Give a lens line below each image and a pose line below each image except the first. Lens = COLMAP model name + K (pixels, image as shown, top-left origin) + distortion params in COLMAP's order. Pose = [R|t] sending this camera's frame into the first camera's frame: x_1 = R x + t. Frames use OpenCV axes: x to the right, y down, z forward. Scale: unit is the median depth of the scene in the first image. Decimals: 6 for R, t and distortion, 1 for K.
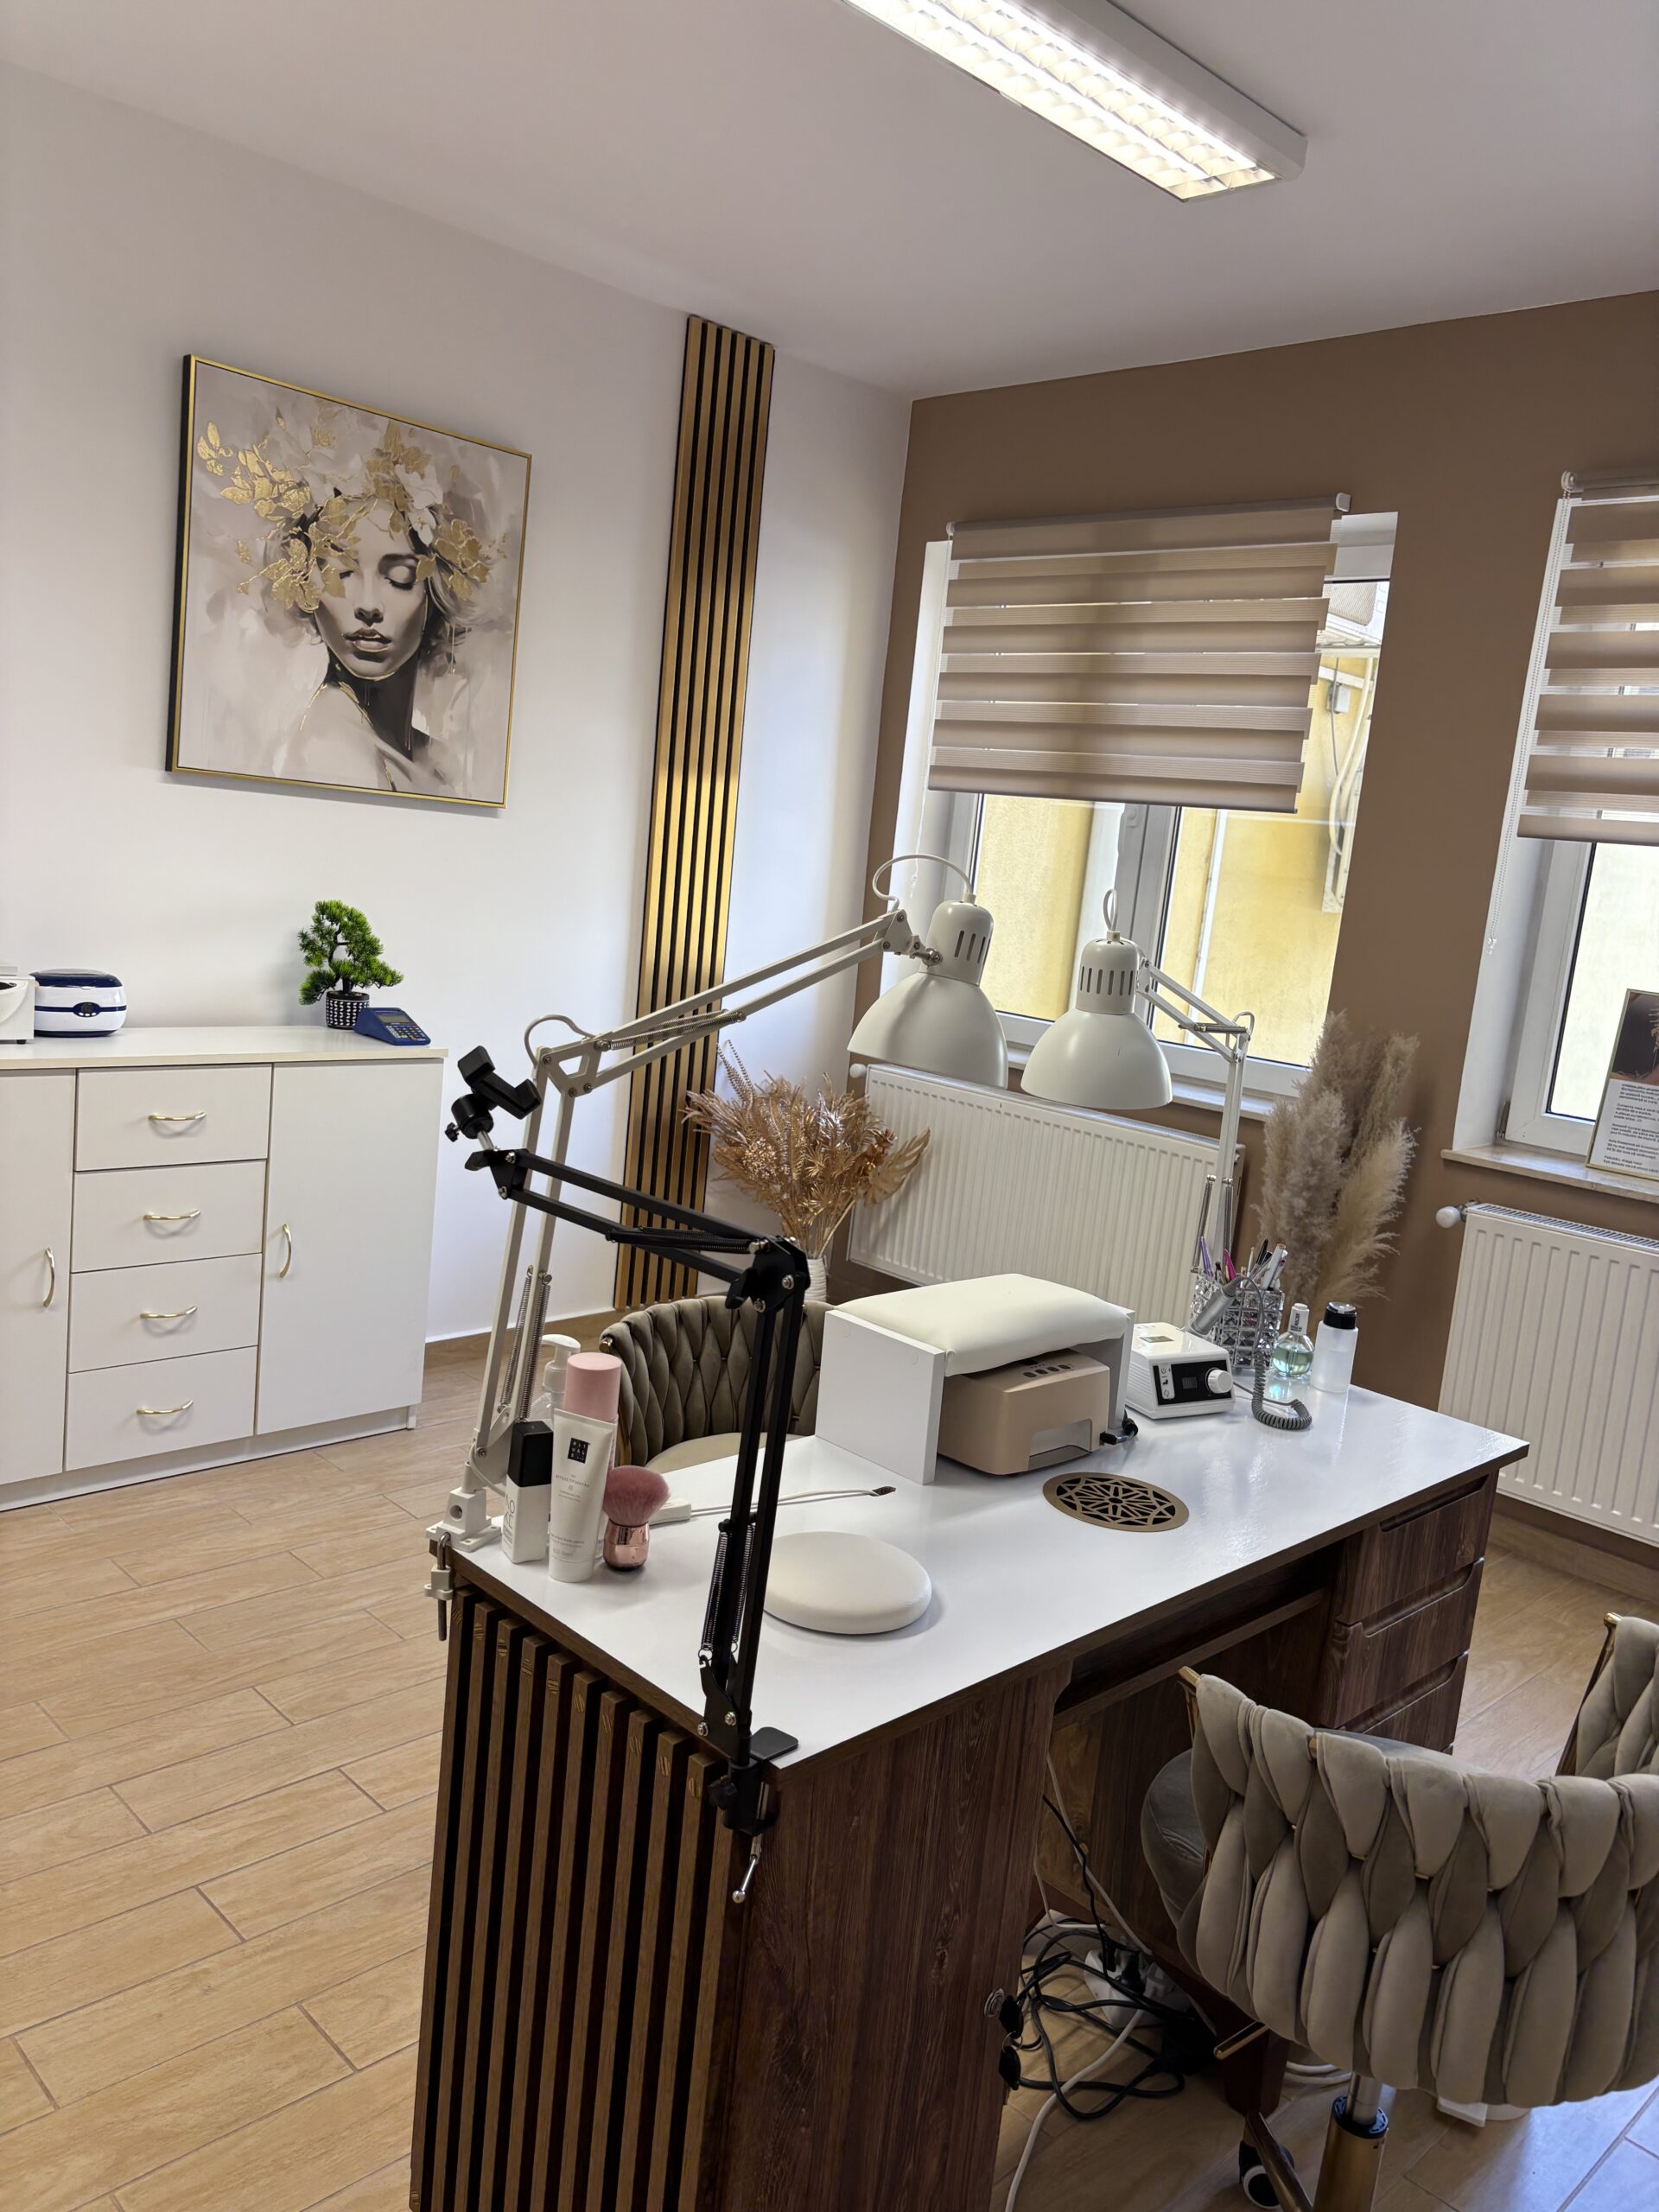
lens RADIAL K [[1712.6, 0, 829.5], [0, 1712.6, 1106.0], [0, 0, 1]] dist [0.059555, -0.006416]
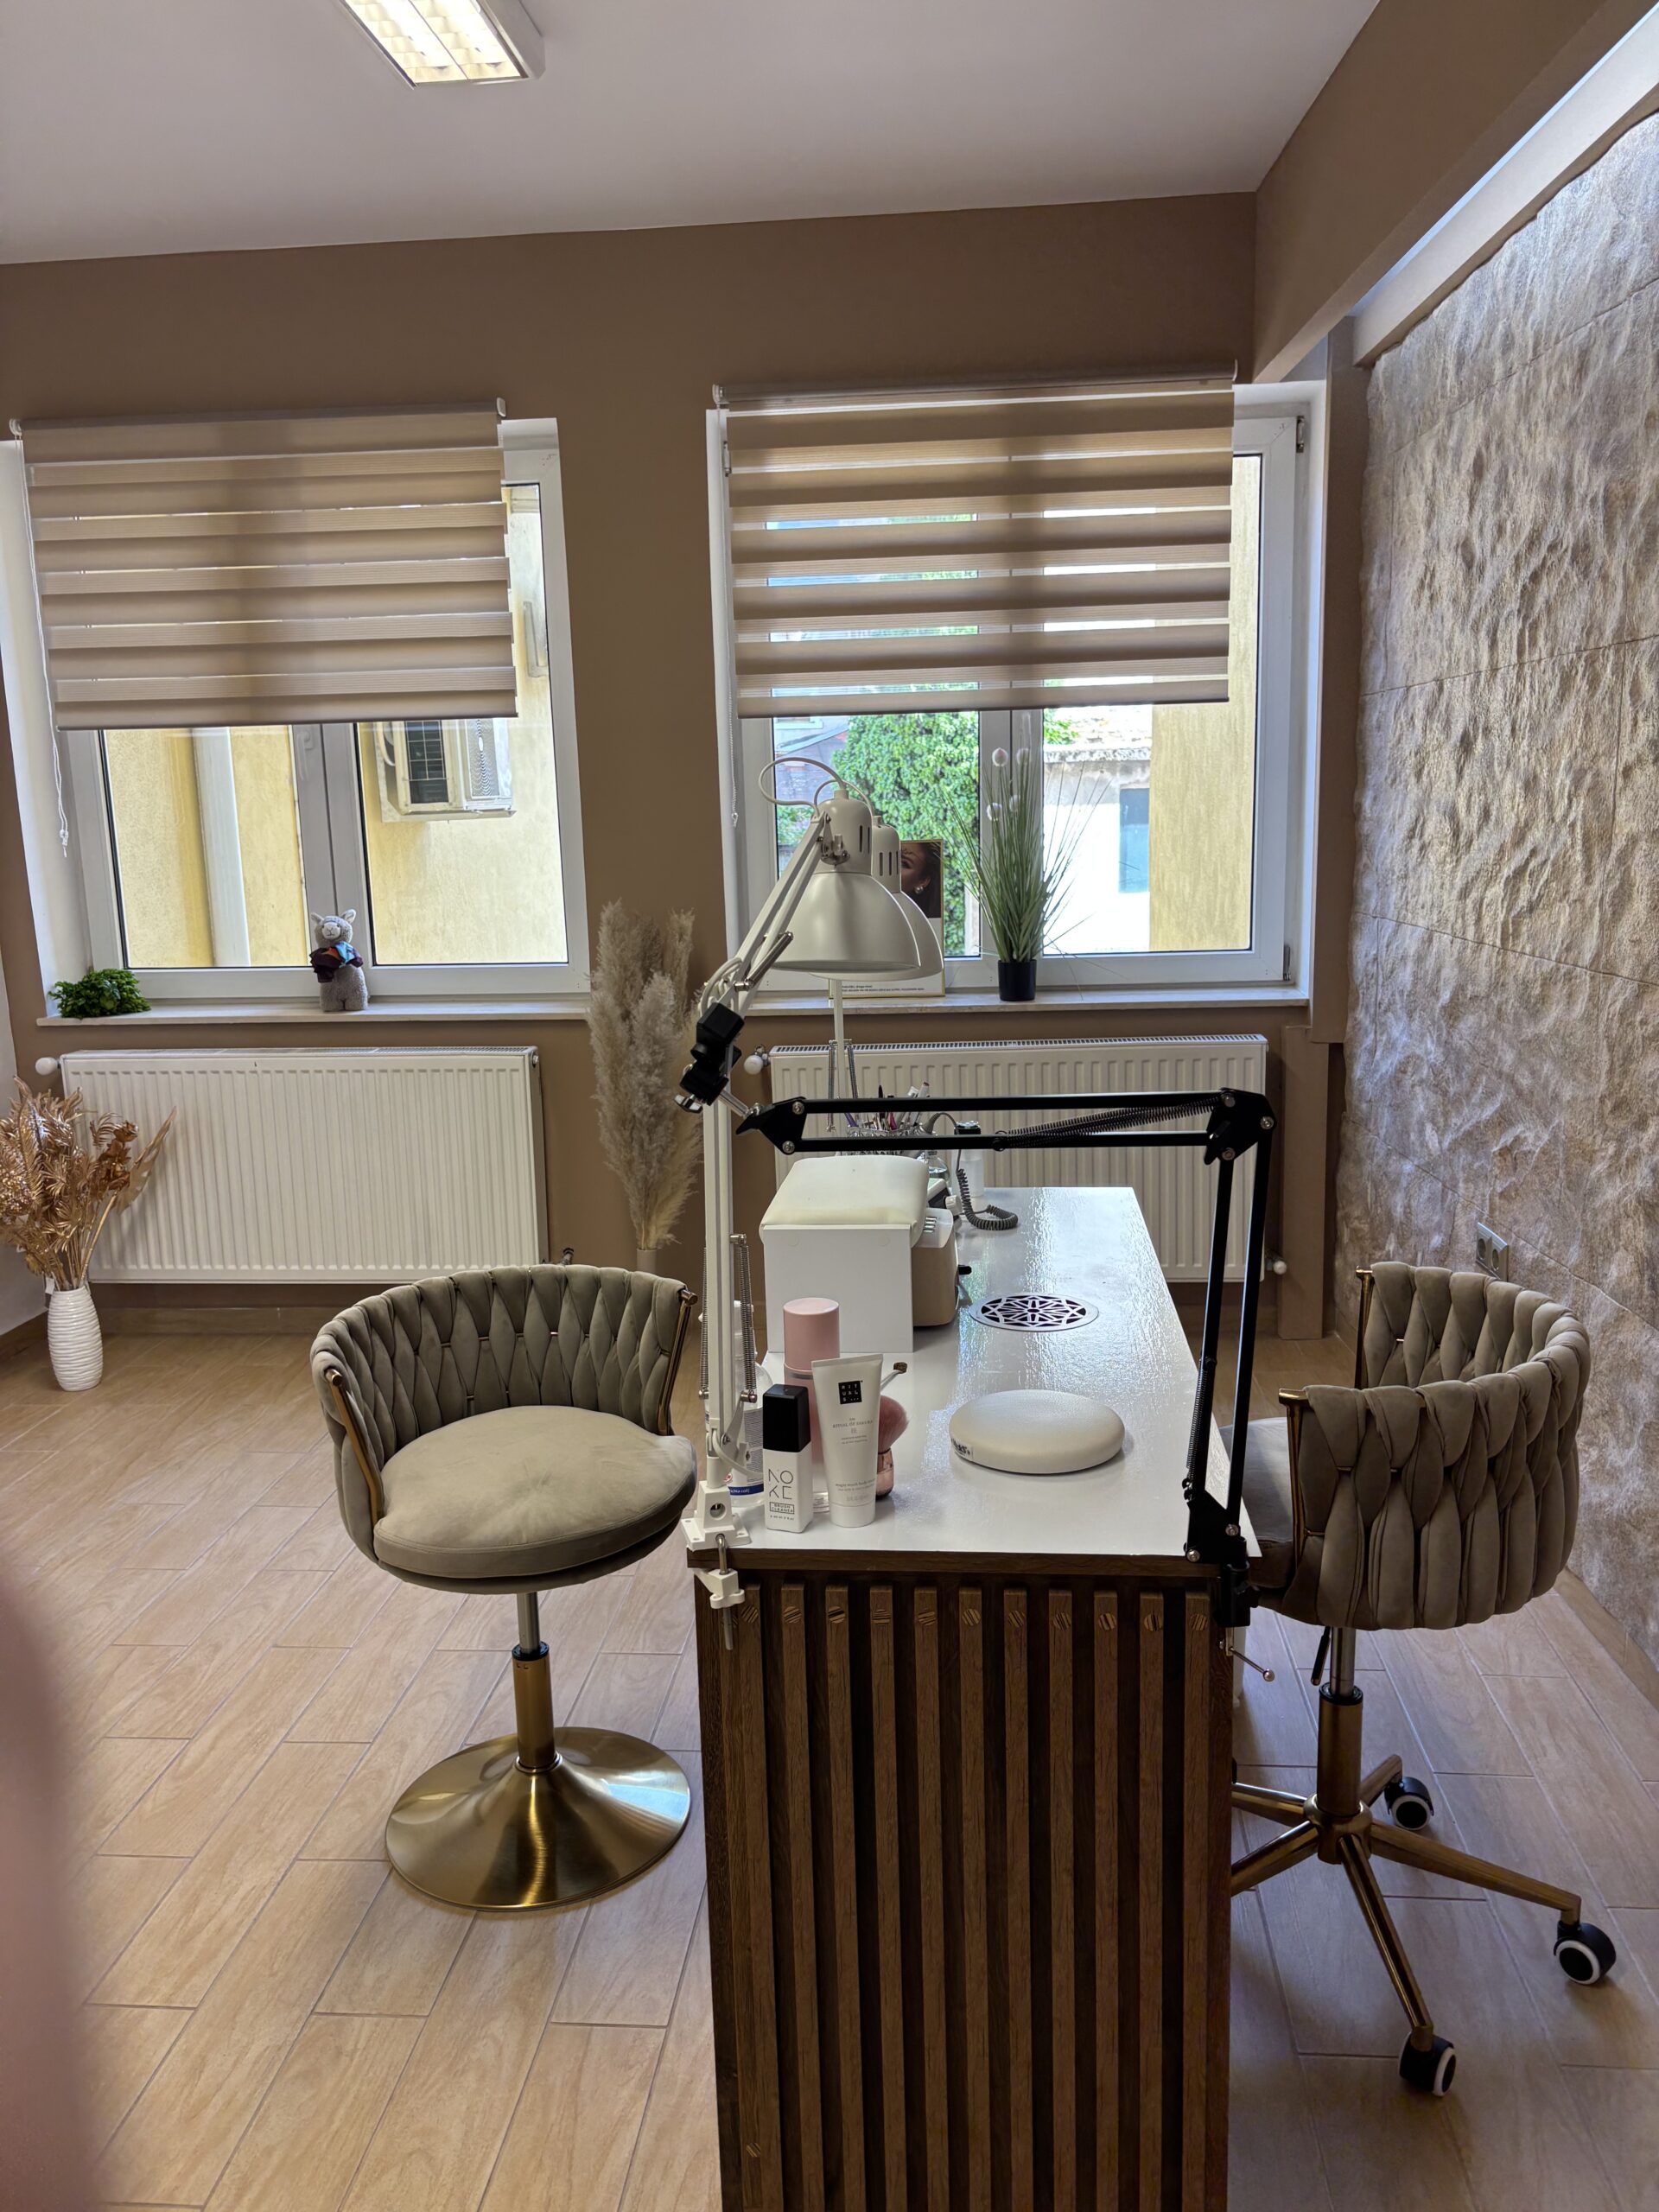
lens RADIAL K [[1712.6, 0, 829.5], [0, 1712.6, 1106.0], [0, 0, 1]] dist [0.059555, -0.006416]
pose [[0.762239, -0.236855, 0.602404, -0.250156], [0.208149, 0.970908, 0.118367, -0.026779], [-0.612915, 0.035166, 0.789366, 0.082546]]
